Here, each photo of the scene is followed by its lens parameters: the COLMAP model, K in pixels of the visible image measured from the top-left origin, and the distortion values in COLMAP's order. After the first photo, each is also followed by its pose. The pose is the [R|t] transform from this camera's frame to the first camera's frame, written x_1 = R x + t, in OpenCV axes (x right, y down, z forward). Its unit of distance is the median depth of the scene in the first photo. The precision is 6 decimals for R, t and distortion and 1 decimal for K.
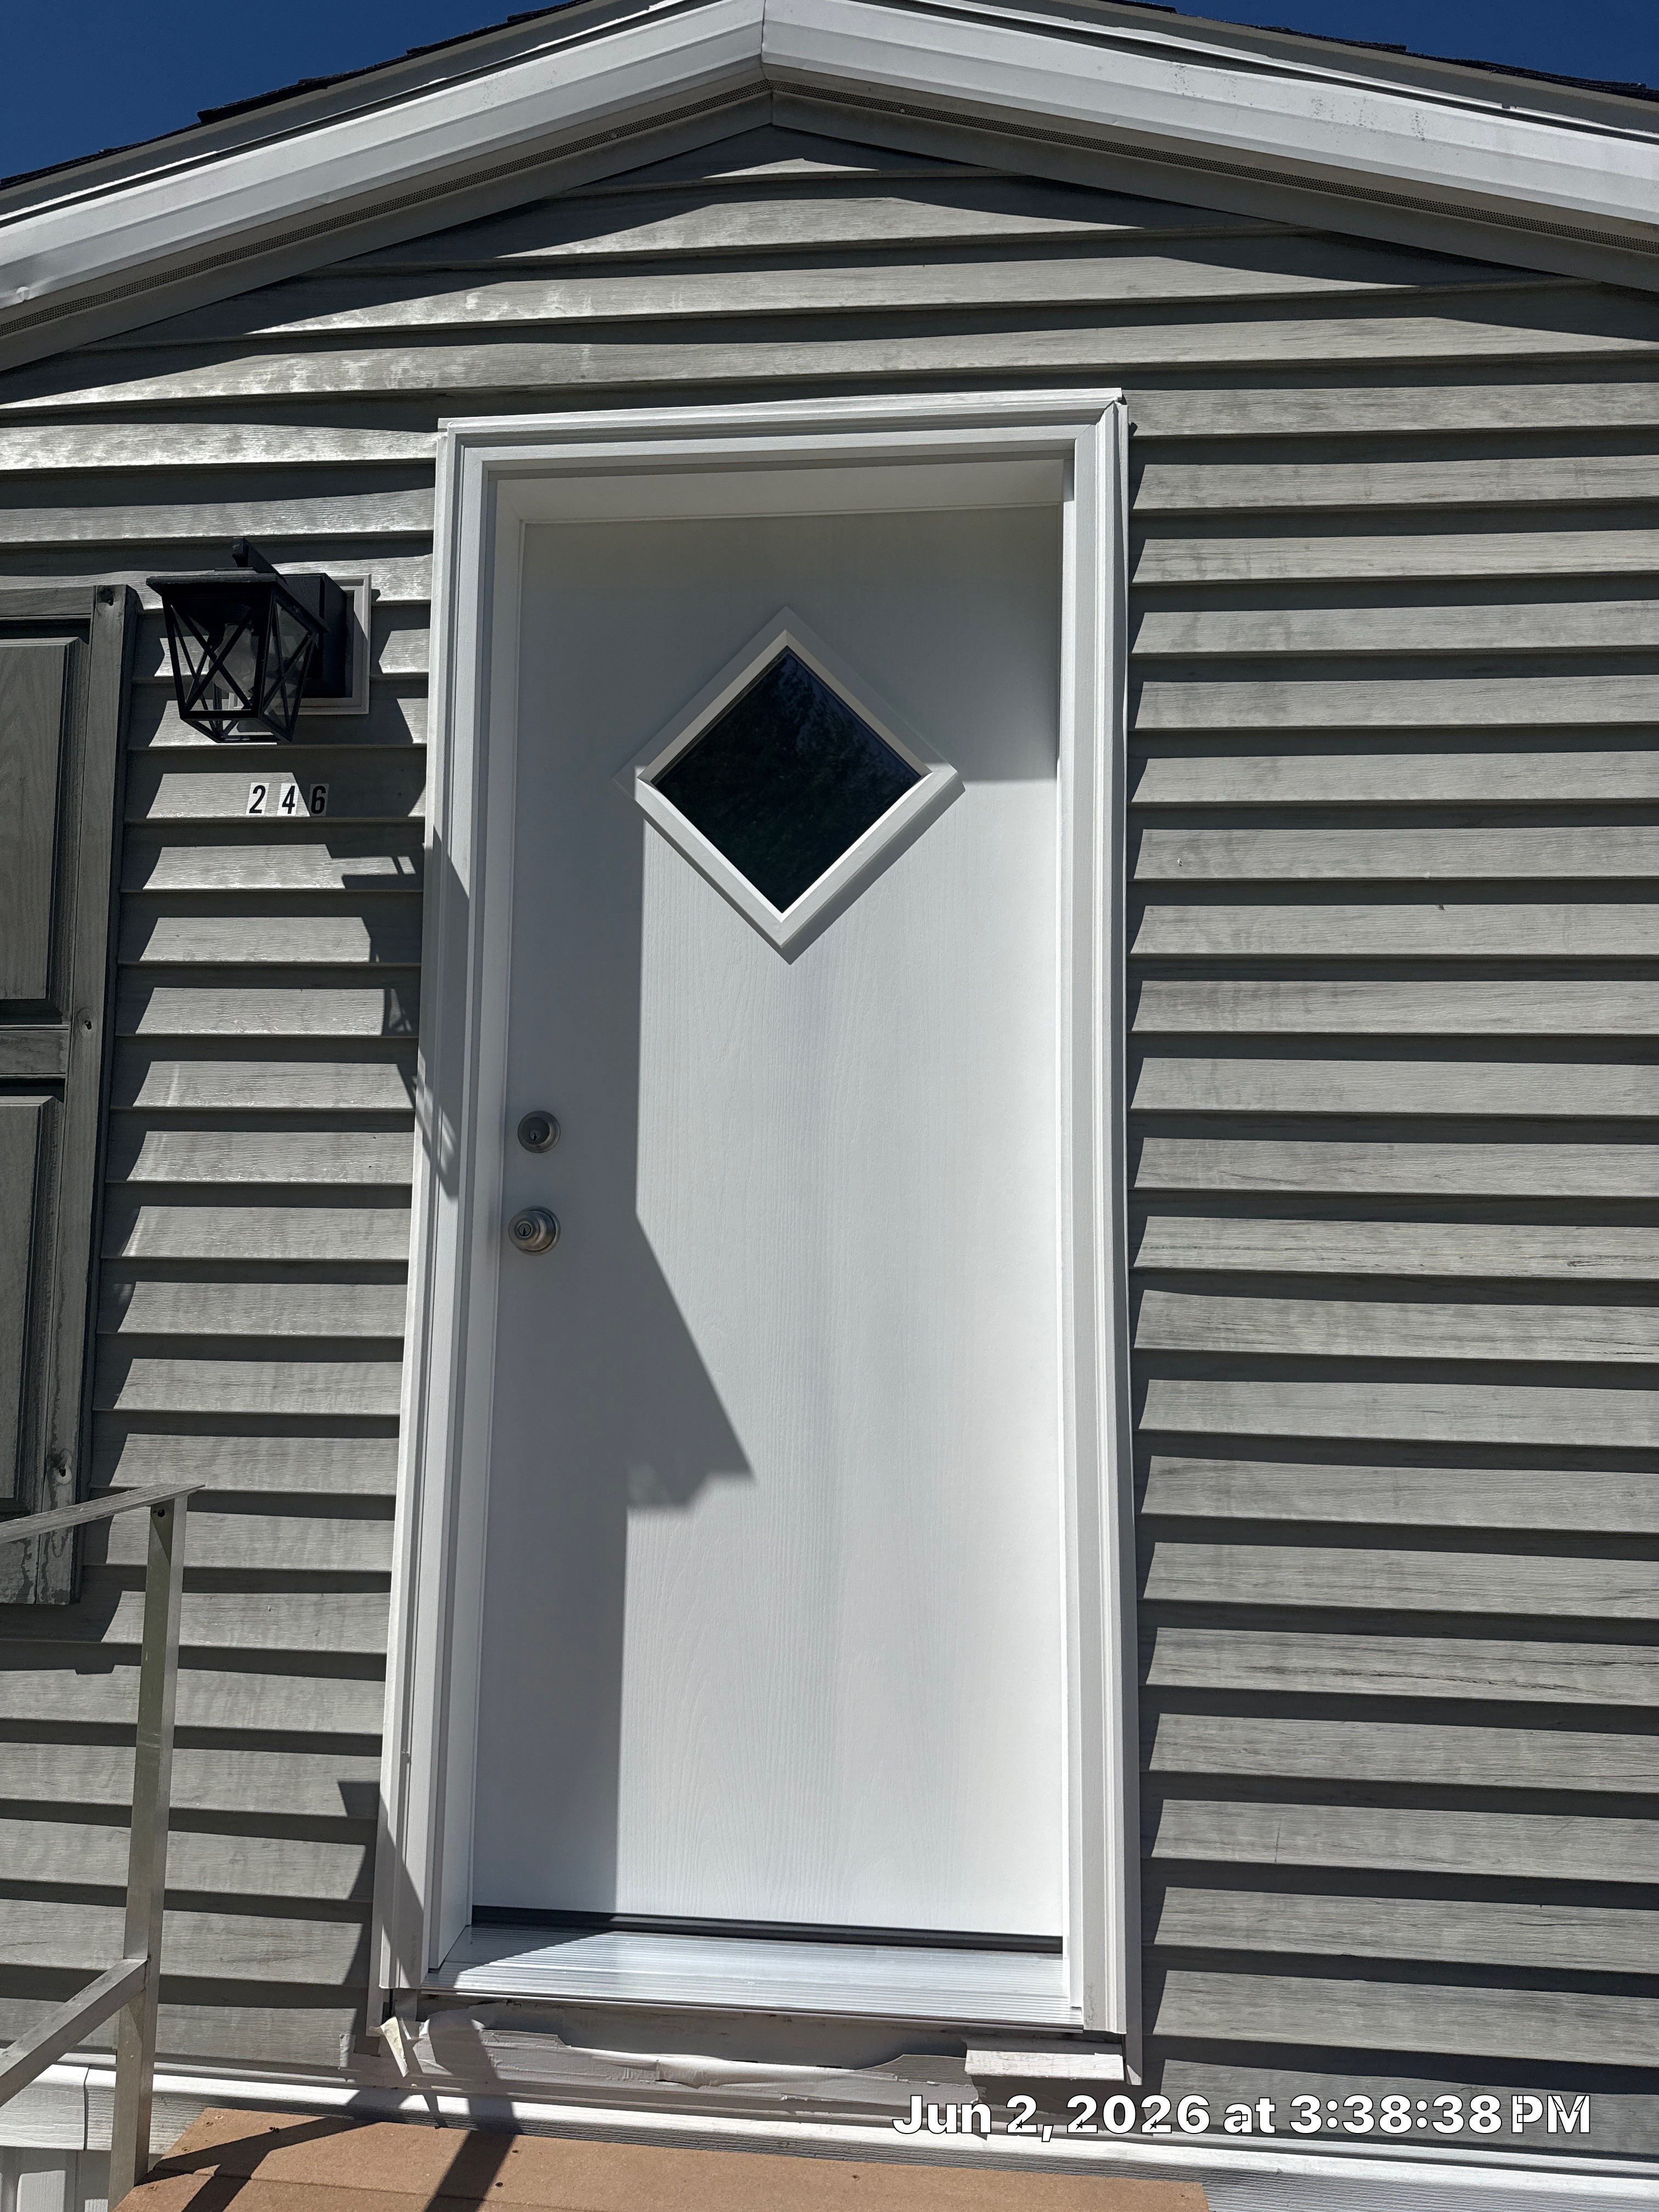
lens RADIAL K [[1560.5, 0, 825.8], [0, 1560.5, 1110.2], [0, 0, 1]] dist [0.004978, -0.012097]
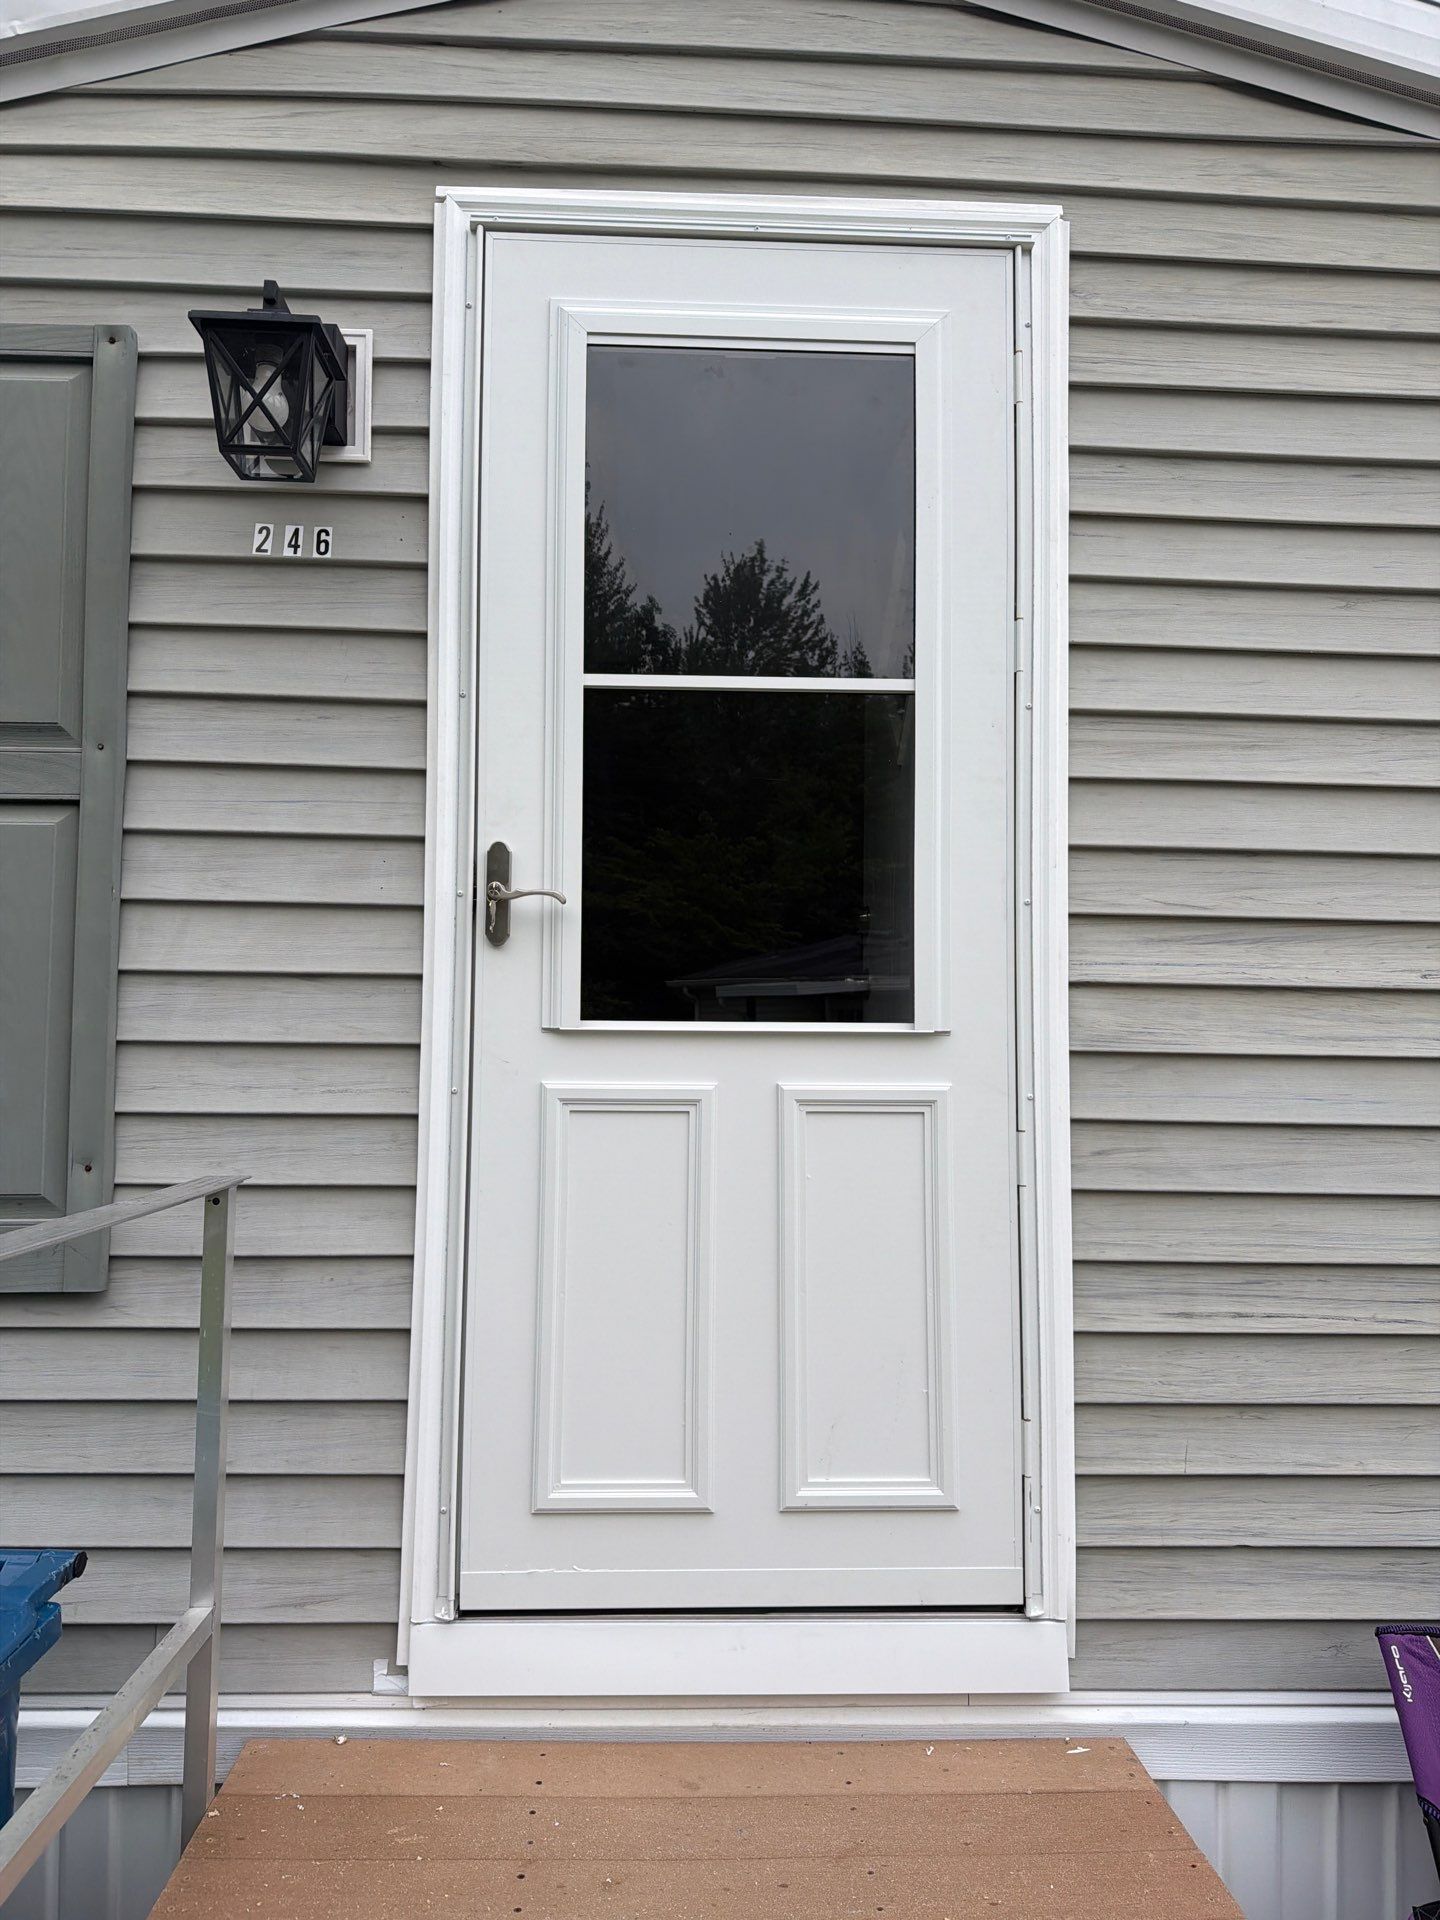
lens RADIAL K [[1354.5, 0, 718.0], [0, 1354.5, 950.4], [0, 0, 1]] dist [0.004978, -0.012097]
pose [[0.990567, 0.006479, 0.136873, -0.206528], [-0.013449, 0.998655, 0.050064, 0.032933], [-0.136365, -0.051432, 0.989323, 0.039102]]
